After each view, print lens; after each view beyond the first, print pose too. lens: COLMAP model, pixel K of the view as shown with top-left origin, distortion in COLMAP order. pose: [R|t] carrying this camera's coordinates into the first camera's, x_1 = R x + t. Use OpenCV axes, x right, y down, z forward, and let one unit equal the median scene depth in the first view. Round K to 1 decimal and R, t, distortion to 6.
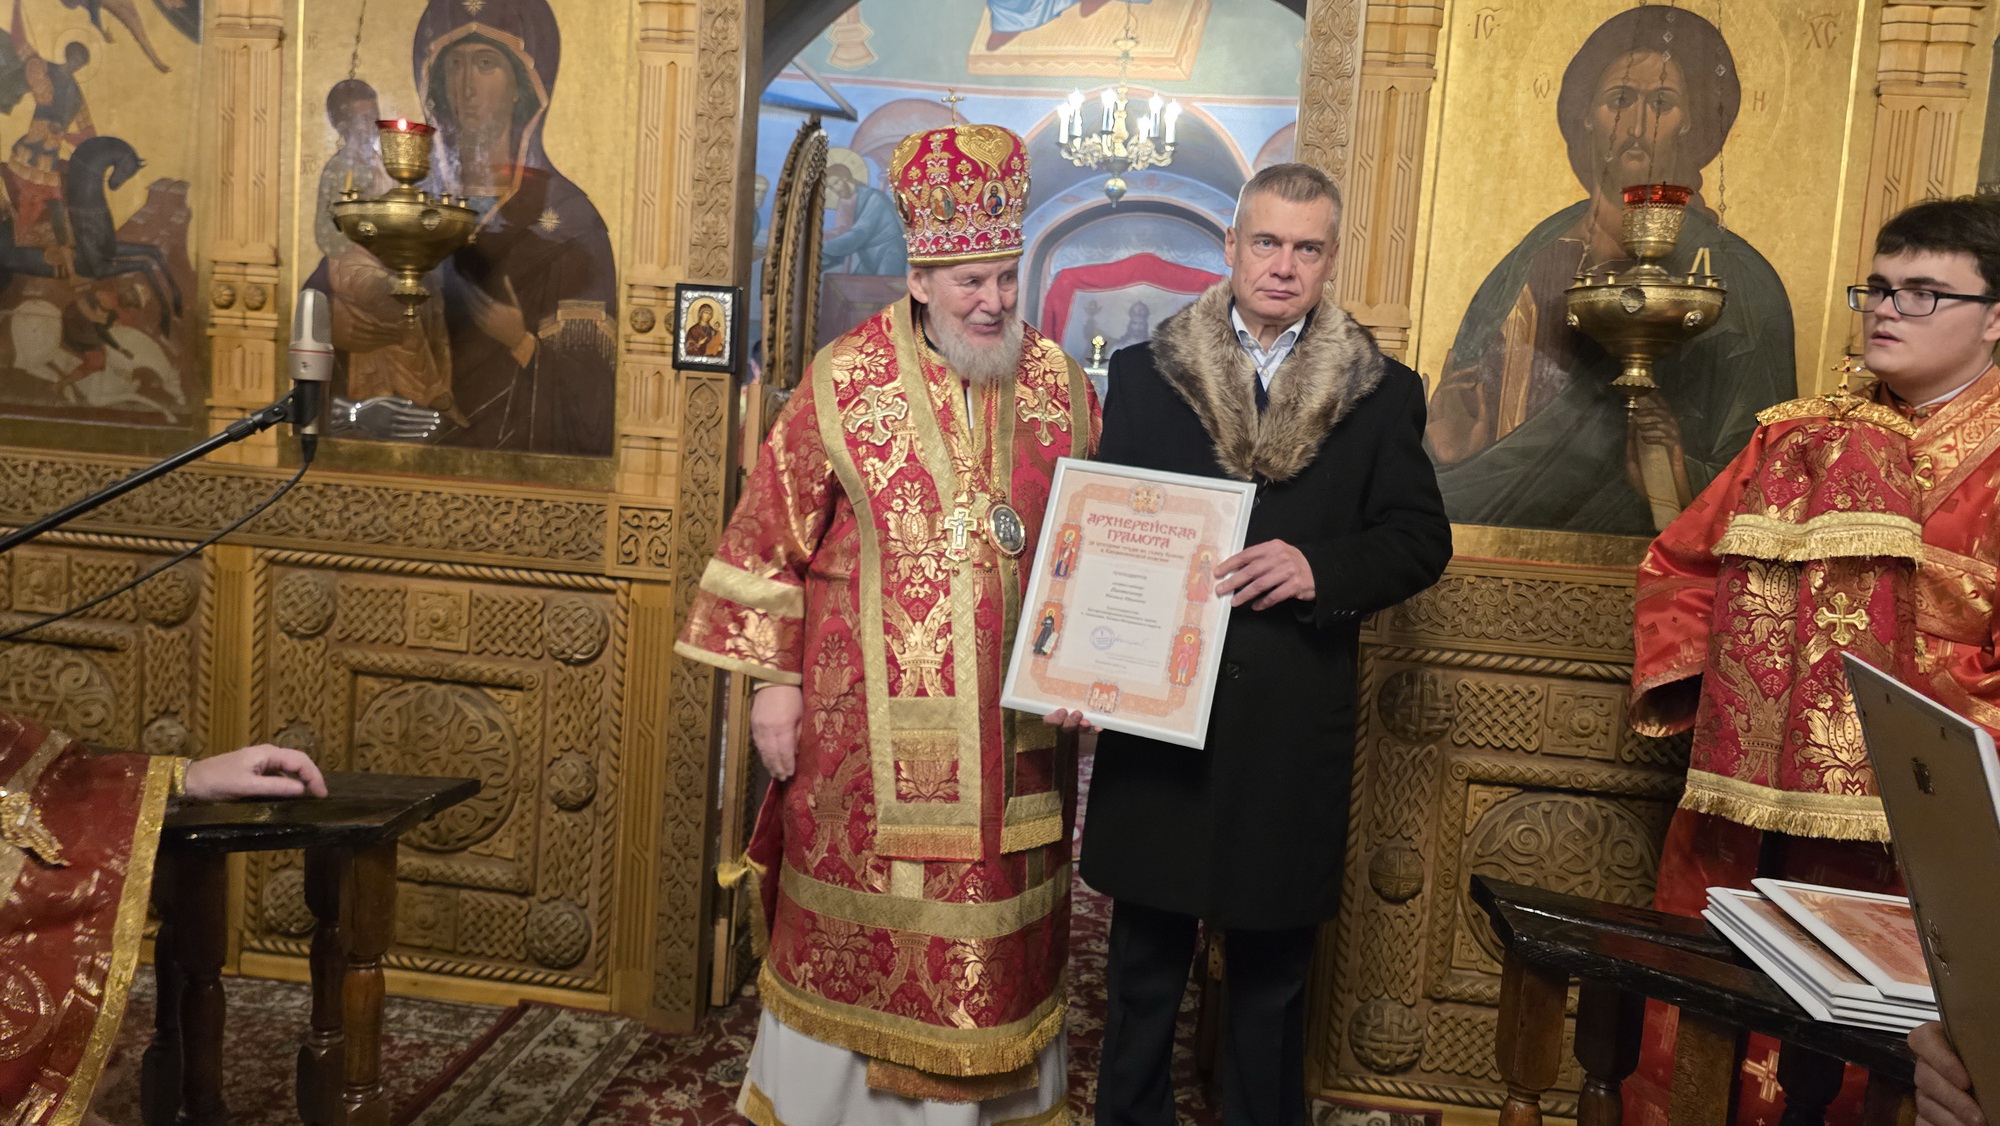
lens RADIAL K [[1397.0, 0, 992.9], [0, 1397.0, 547.1], [0, 0, 1]] dist [0.030995, -0.043887]
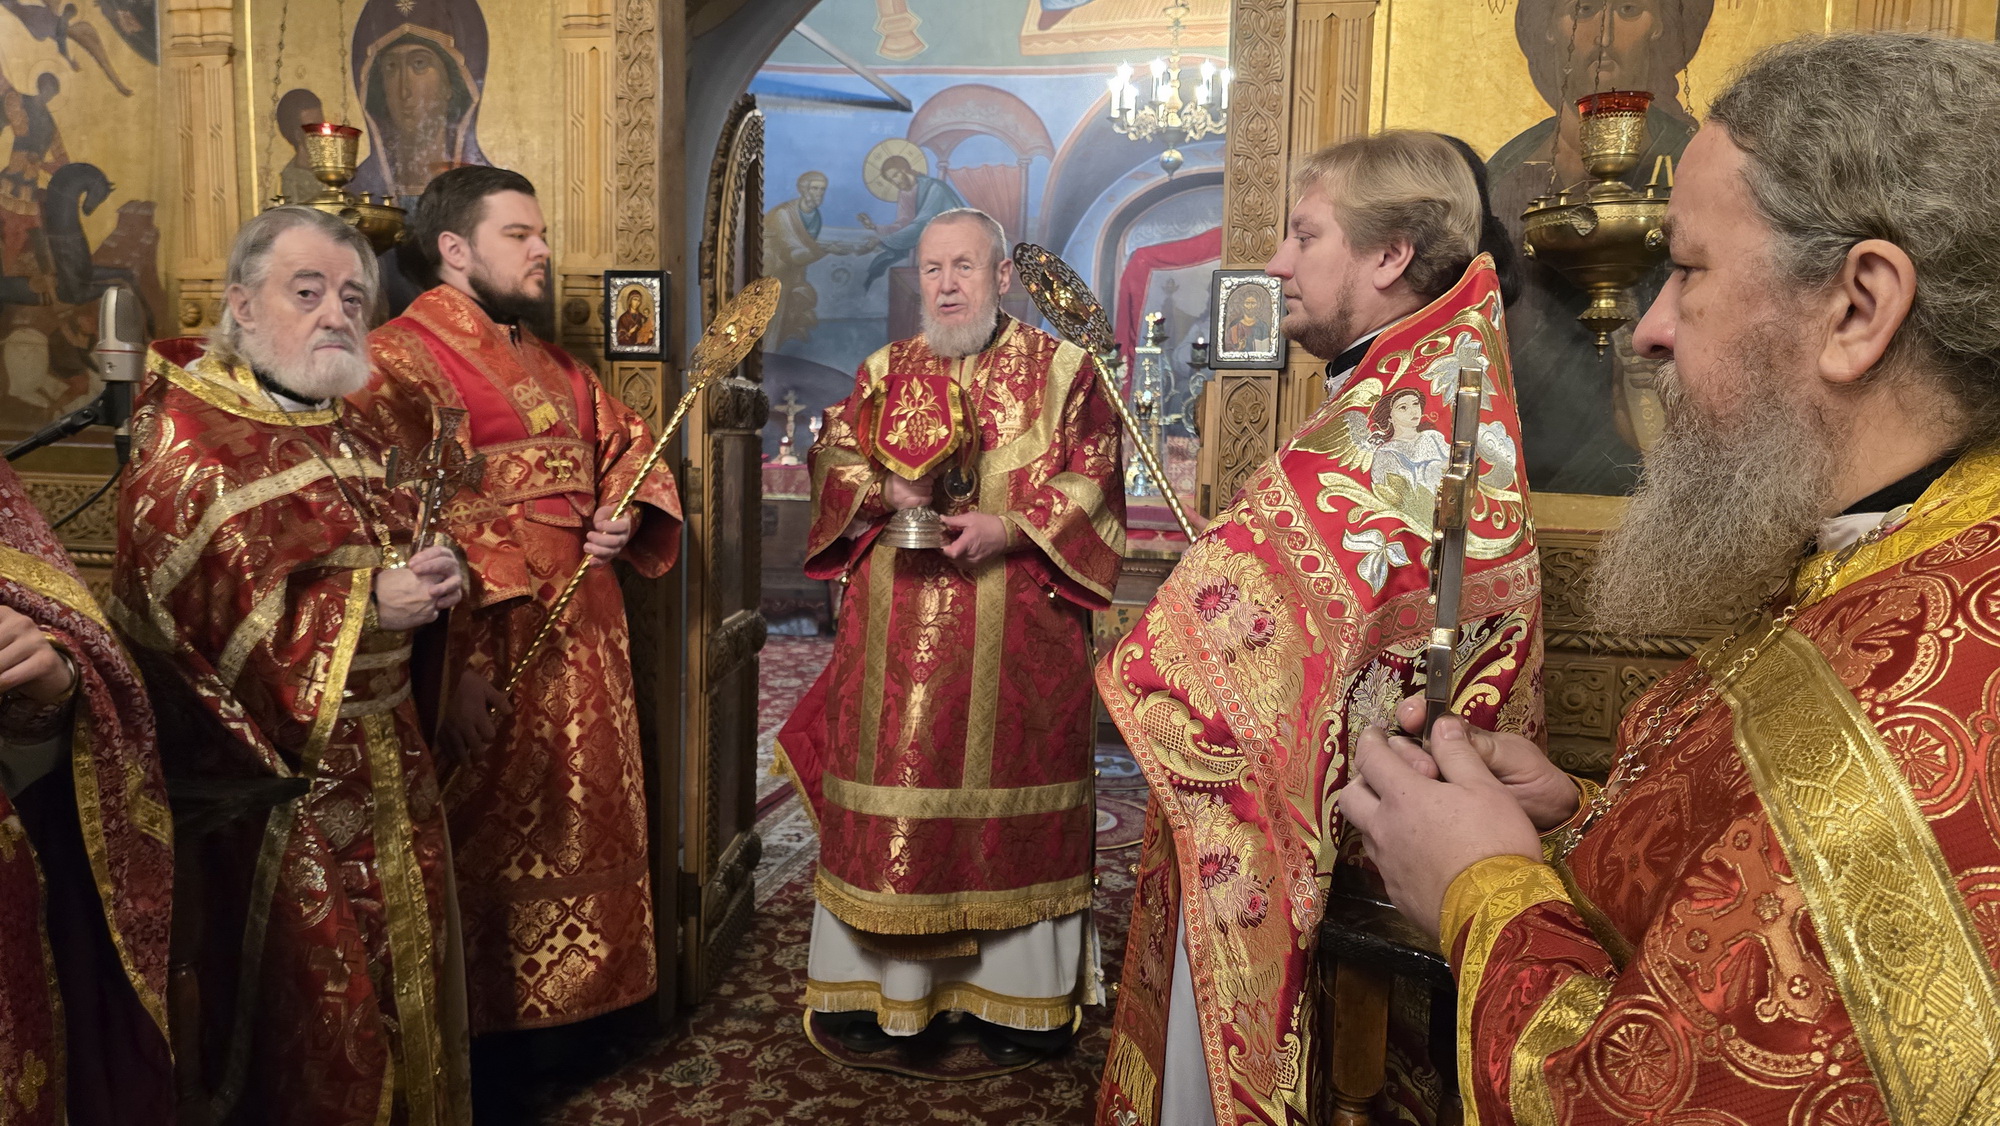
lens RADIAL K [[1401.3, 0, 1025.4], [0, 1401.3, 550.4], [0, 0, 1]] dist [0.006151, -0.004342]
pose [[0.993751, -0.037894, -0.104987, 0.157622], [0.038099, 0.999274, -0.000053, 0.018084], [0.104913, -0.003947, 0.994474, 0.049004]]
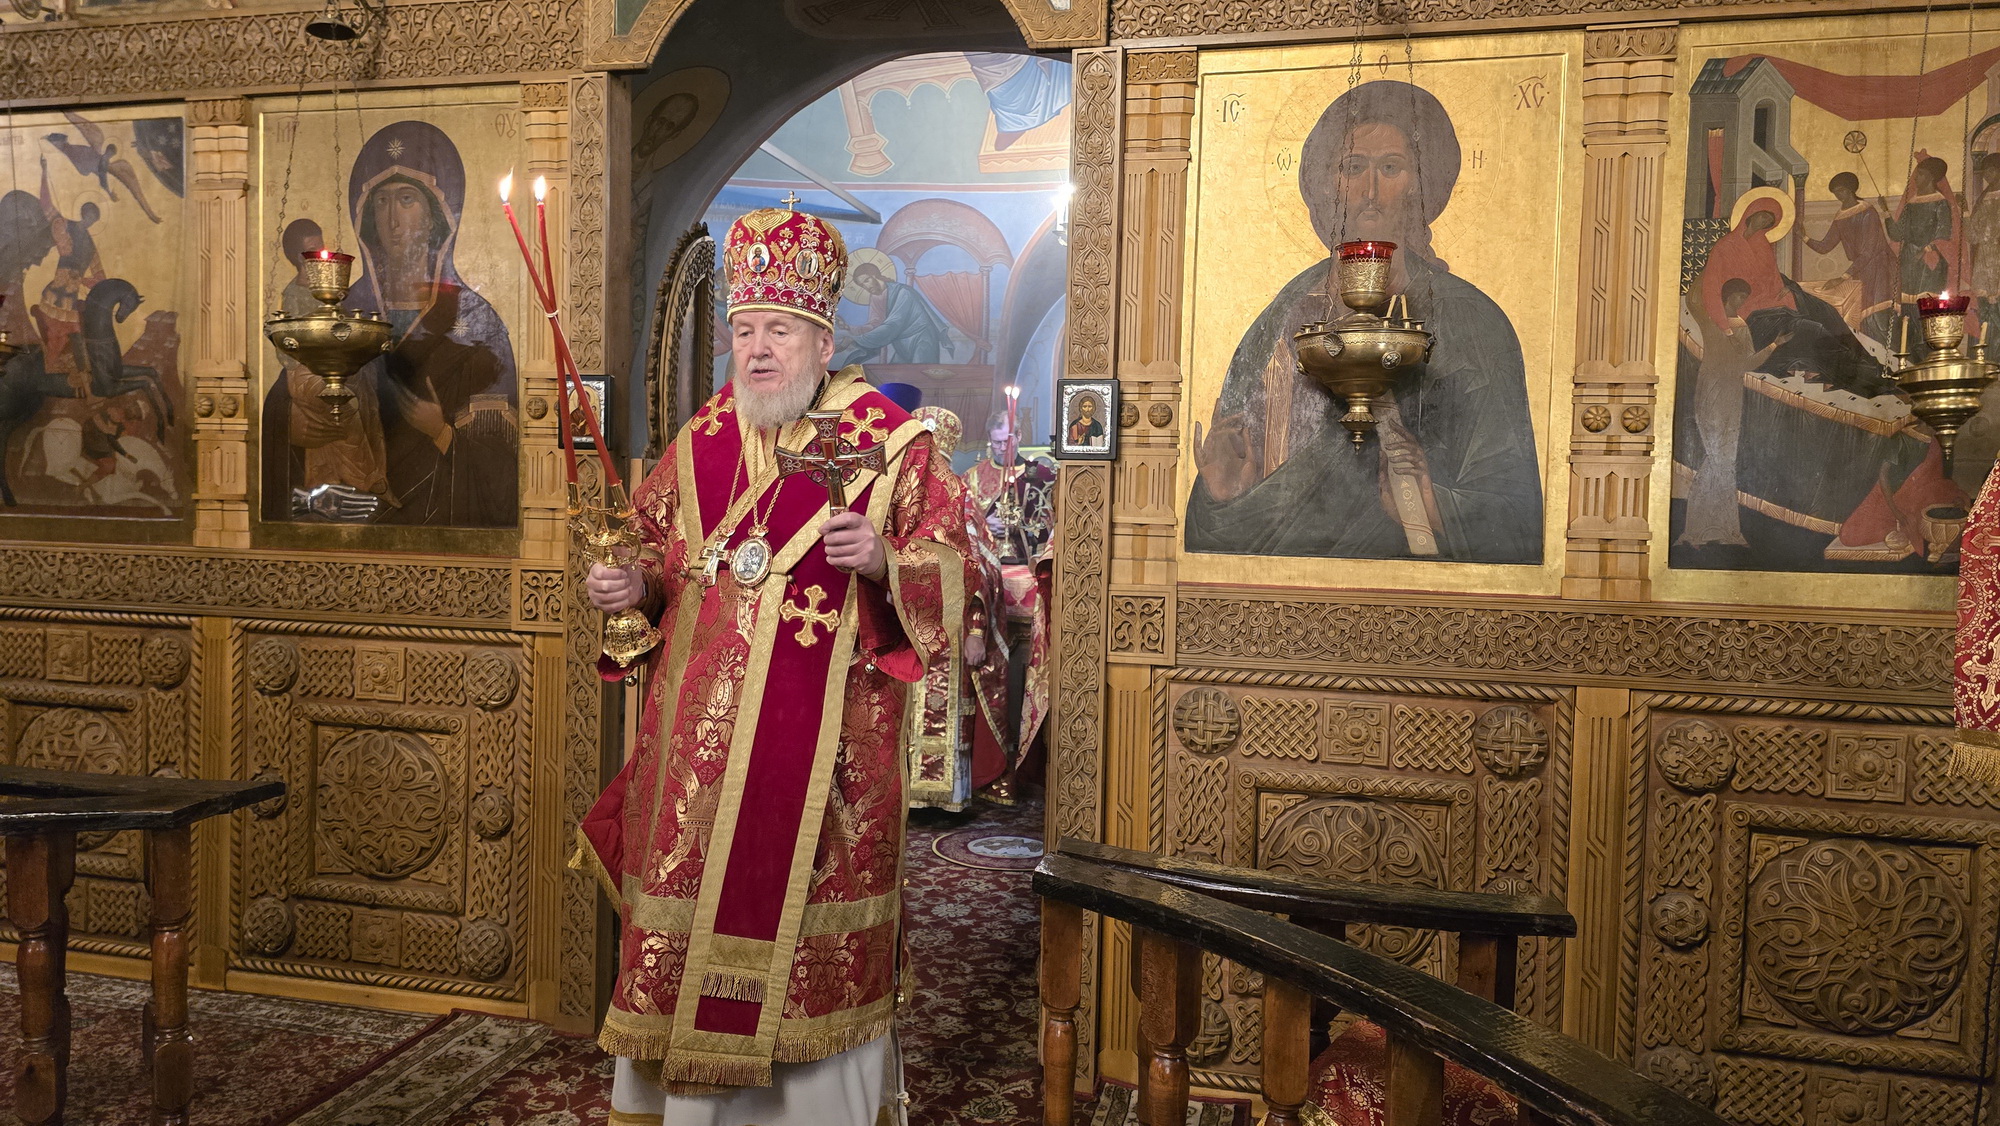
lens RADIAL K [[1413.4, 0, 1062.1], [0, 1413.4, 564.2], [0, 0, 1]] dist [0.044329, -0.053031]
pose [[0.994130, -0.038892, -0.100960, 0.290647], [0.033620, 0.998007, -0.053408, 0.042943], [0.102836, 0.049701, 0.993456, -0.114361]]
